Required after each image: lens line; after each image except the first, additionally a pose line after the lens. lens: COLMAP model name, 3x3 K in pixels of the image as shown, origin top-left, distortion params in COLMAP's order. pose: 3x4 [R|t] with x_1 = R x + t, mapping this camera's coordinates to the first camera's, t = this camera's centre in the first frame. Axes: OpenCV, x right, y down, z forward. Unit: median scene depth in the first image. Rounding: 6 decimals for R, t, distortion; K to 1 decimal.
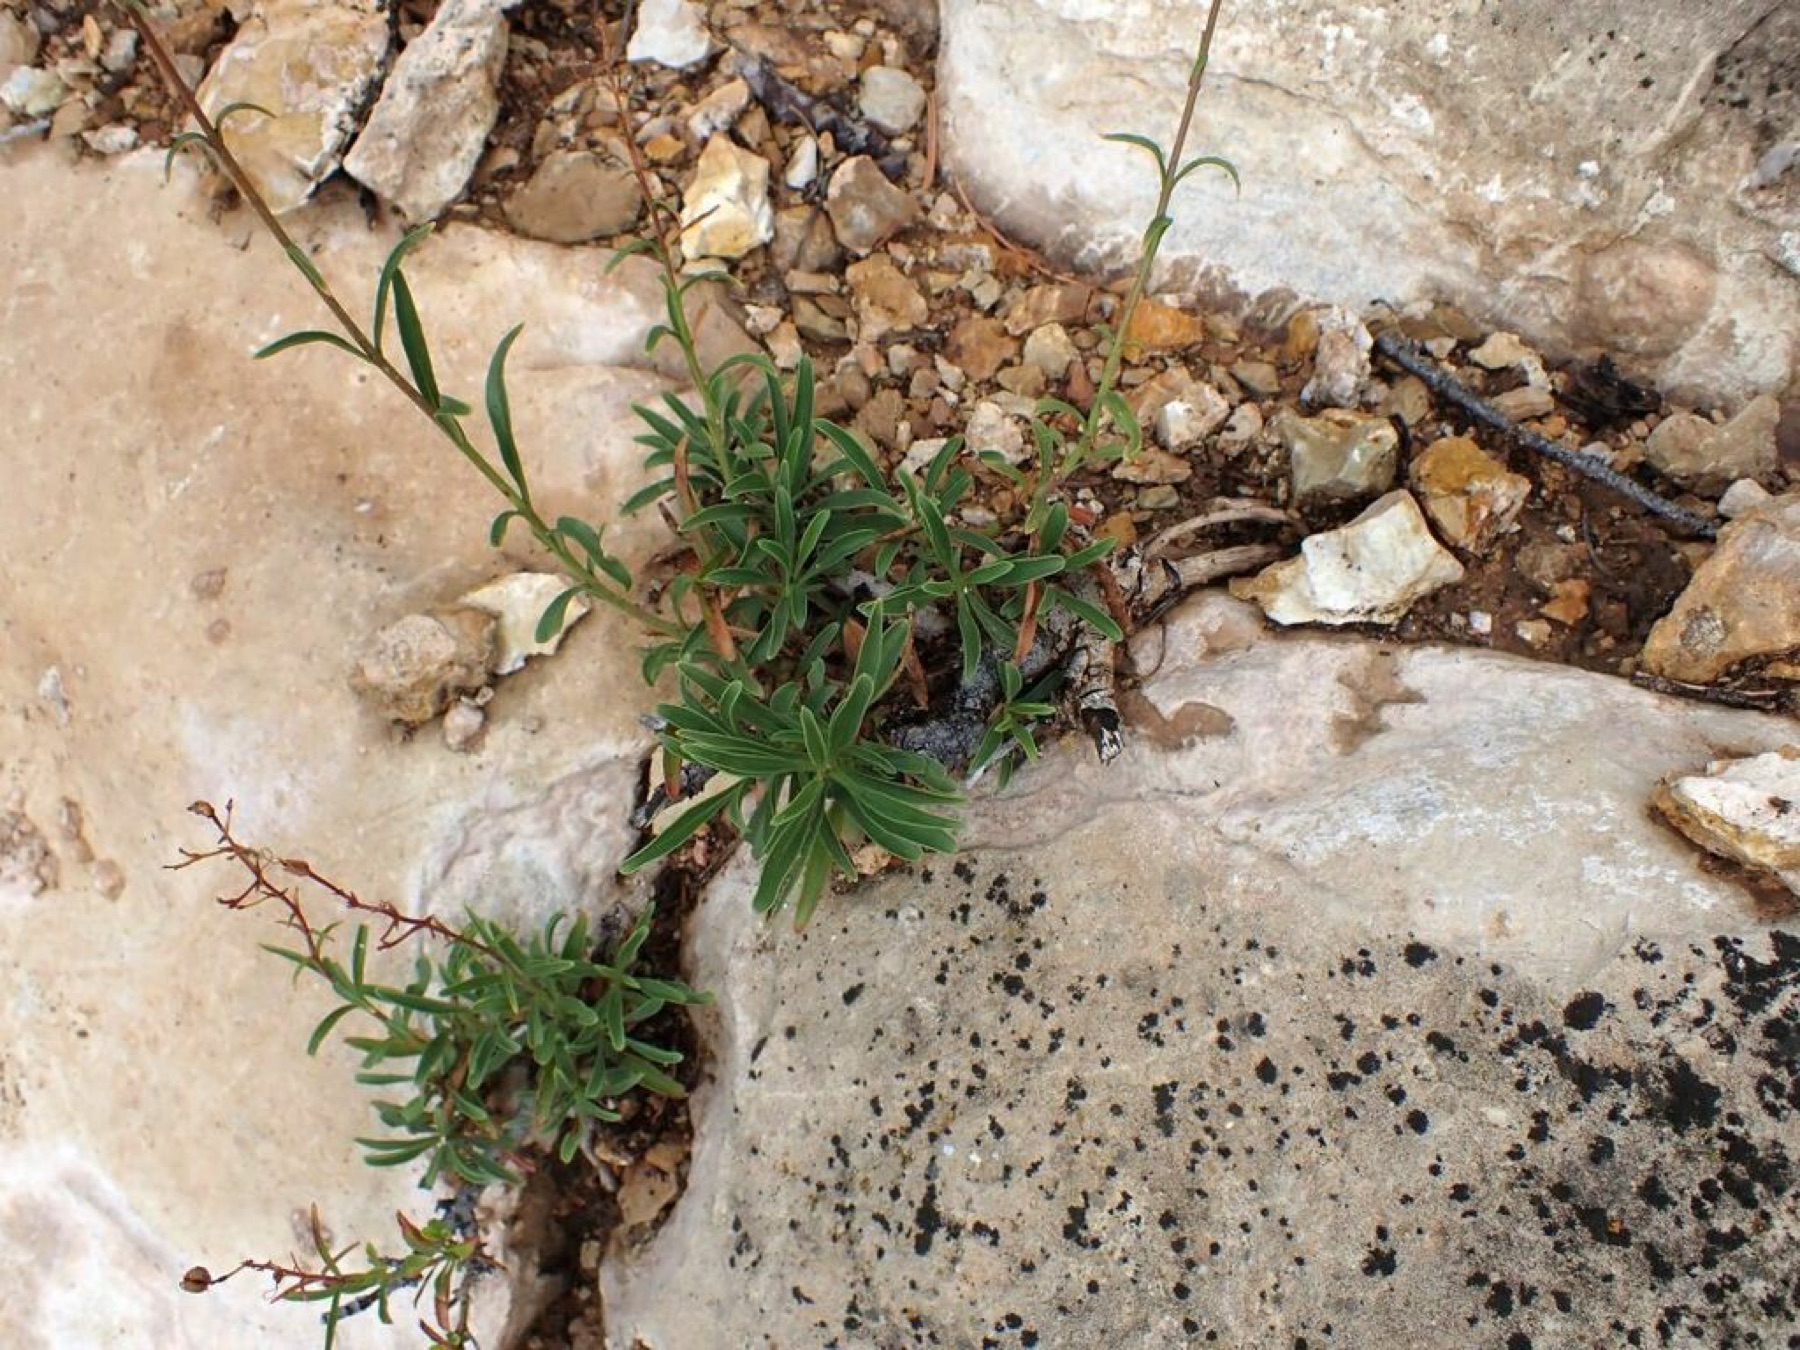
lens RADIAL K [[1538.4, 0, 939.8], [0, 1538.4, 675.6], [0, 0, 1]] dist [-0.056464, -0.007428]
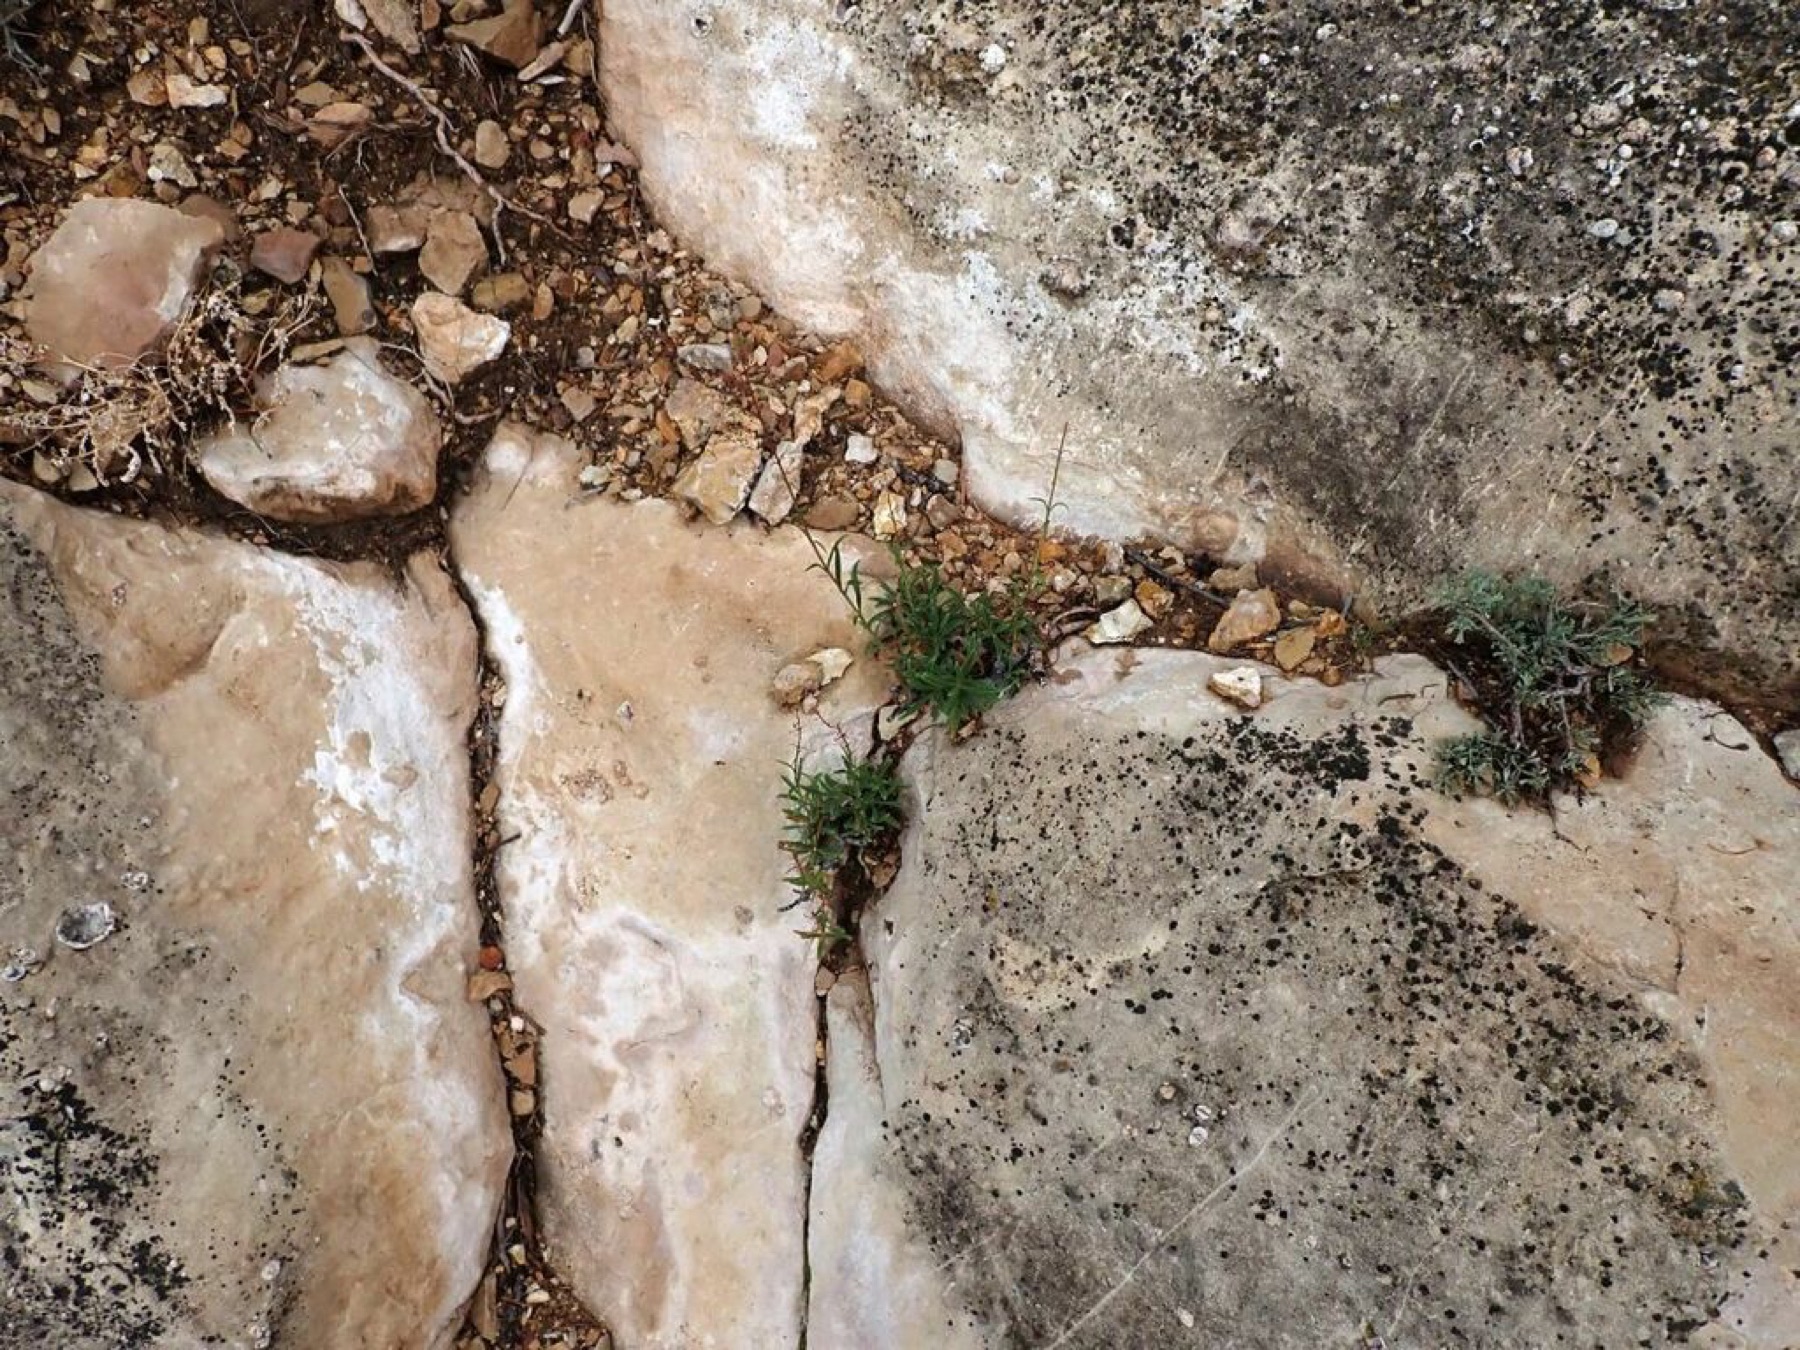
lens RADIAL K [[1538.4, 0, 939.8], [0, 1538.4, 675.6], [0, 0, 1]] dist [-0.056464, -0.007428]
pose [[0.997458, -0.052835, 0.047821, -0.218051], [0.059073, 0.988365, -0.140161, 0.402082], [-0.039859, 0.142630, 0.988973, -1.839063]]
